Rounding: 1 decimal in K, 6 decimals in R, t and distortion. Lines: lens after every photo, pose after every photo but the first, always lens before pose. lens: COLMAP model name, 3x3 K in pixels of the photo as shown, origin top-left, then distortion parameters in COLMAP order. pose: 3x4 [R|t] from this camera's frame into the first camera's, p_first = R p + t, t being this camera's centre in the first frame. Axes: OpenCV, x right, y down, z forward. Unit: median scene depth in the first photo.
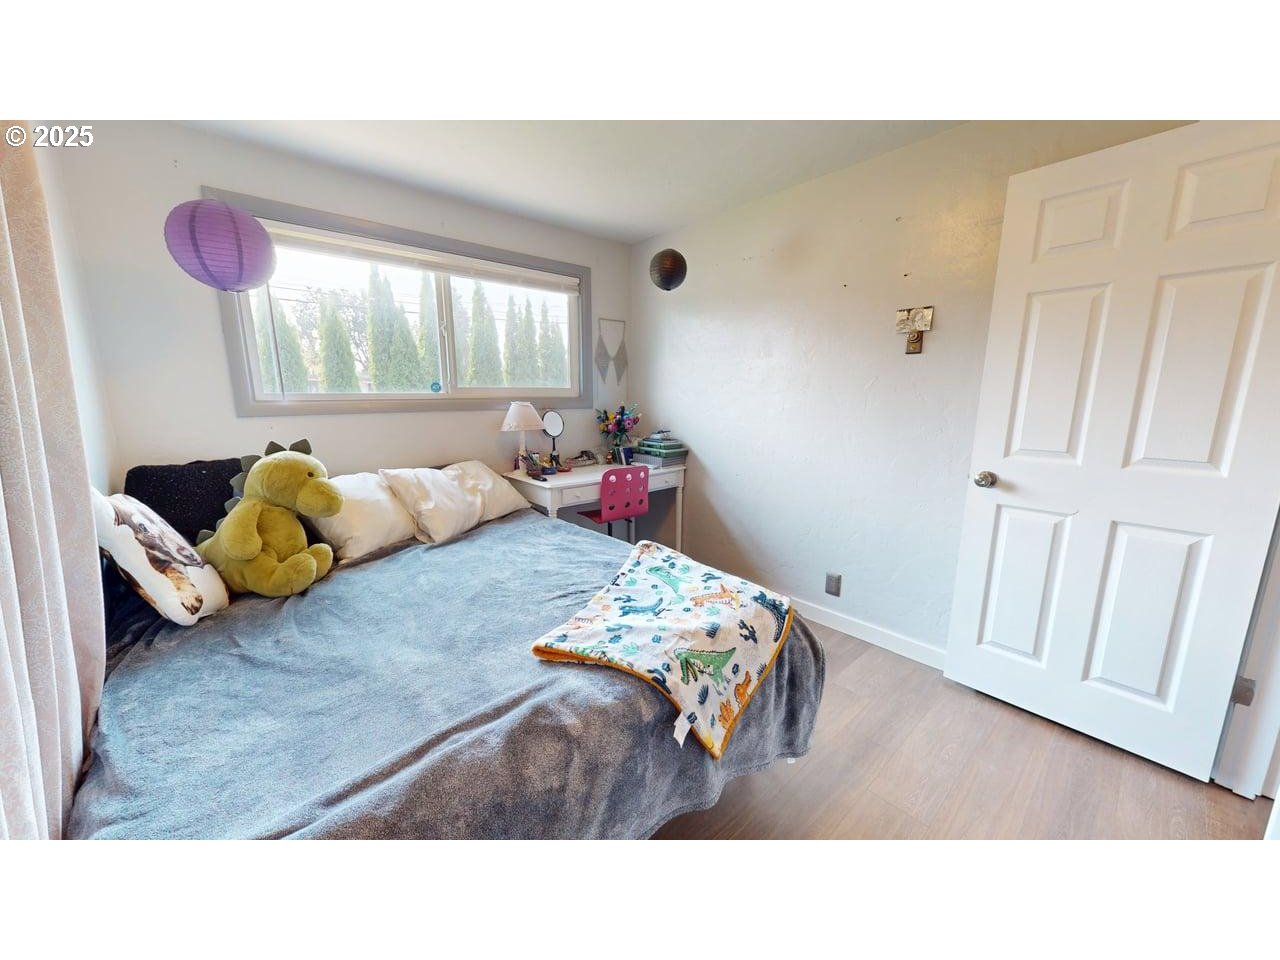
lens RADIAL K [[467.9, 0, 639.5], [0, 467.9, 482.3], [0, 0, 1]] dist [-0.000616, -0.000254]
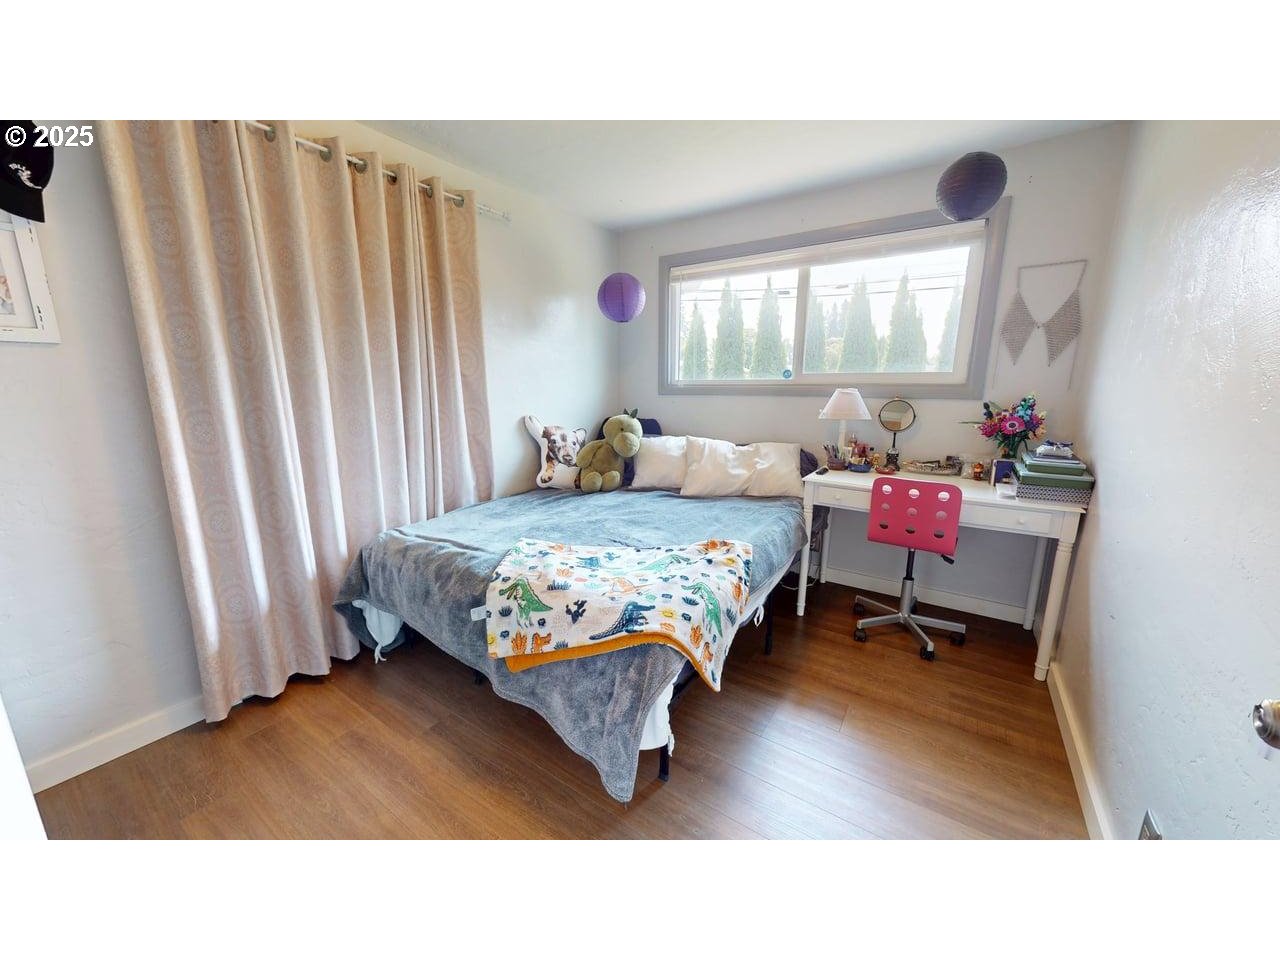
lens RADIAL K [[467.9, 0, 639.5], [0, 467.9, 482.3], [0, 0, 1]] dist [-0.000616, -0.000254]
pose [[0.250903, 0.203295, -0.946424, 0.771065], [-0.179505, 0.970513, 0.160882, -0.094126], [0.951223, 0.129522, 0.279997, 0.524833]]
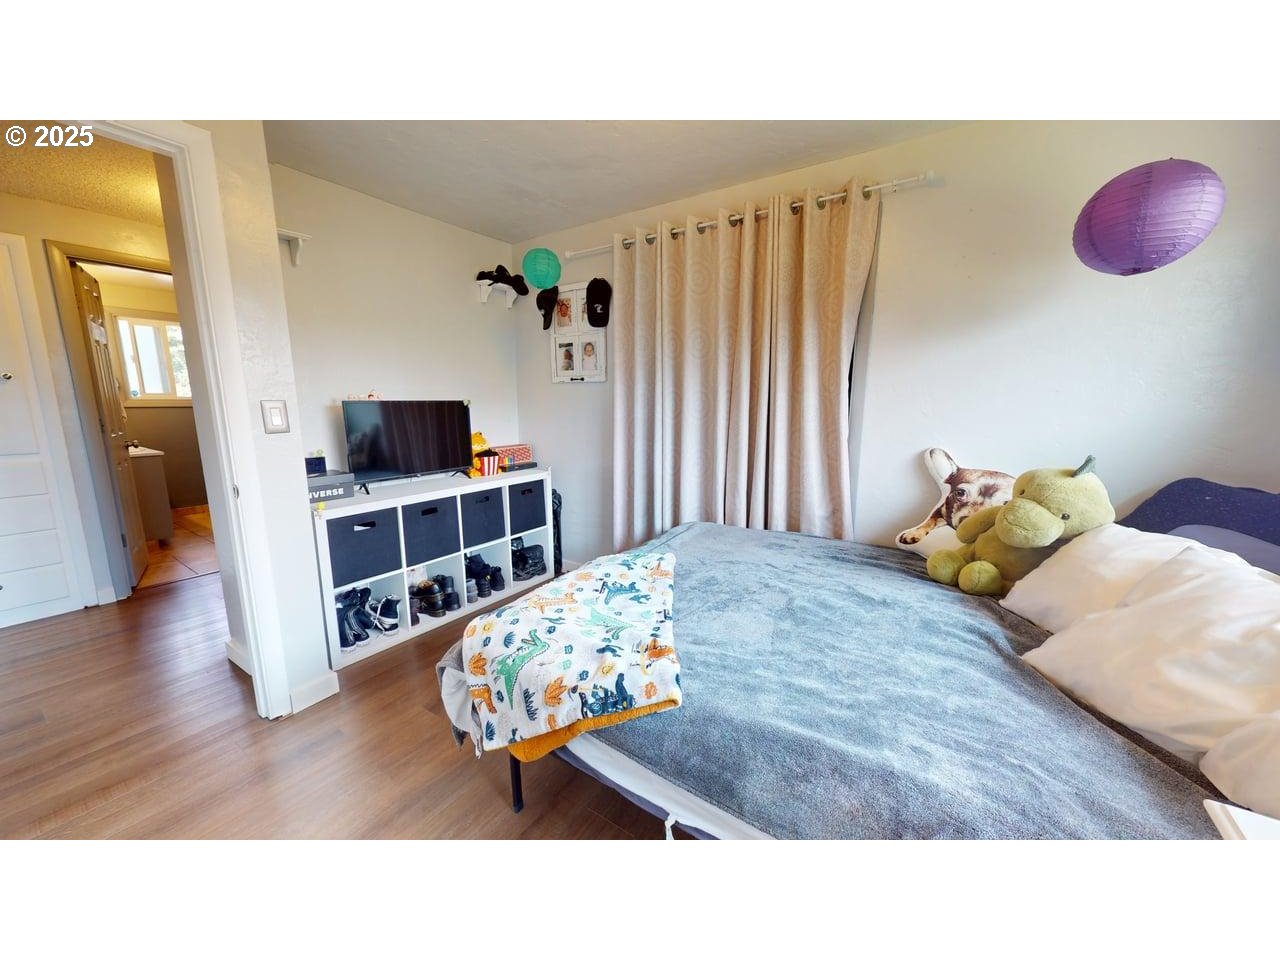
lens RADIAL K [[467.9, 0, 639.5], [0, 467.9, 482.3], [0, 0, 1]] dist [-0.000616, -0.000254]
pose [[-0.966832, 0.044352, -0.251533, 0.160184], [-0.048055, 0.935632, 0.349689, -0.251080], [0.250852, 0.350178, -0.902468, 1.339692]]
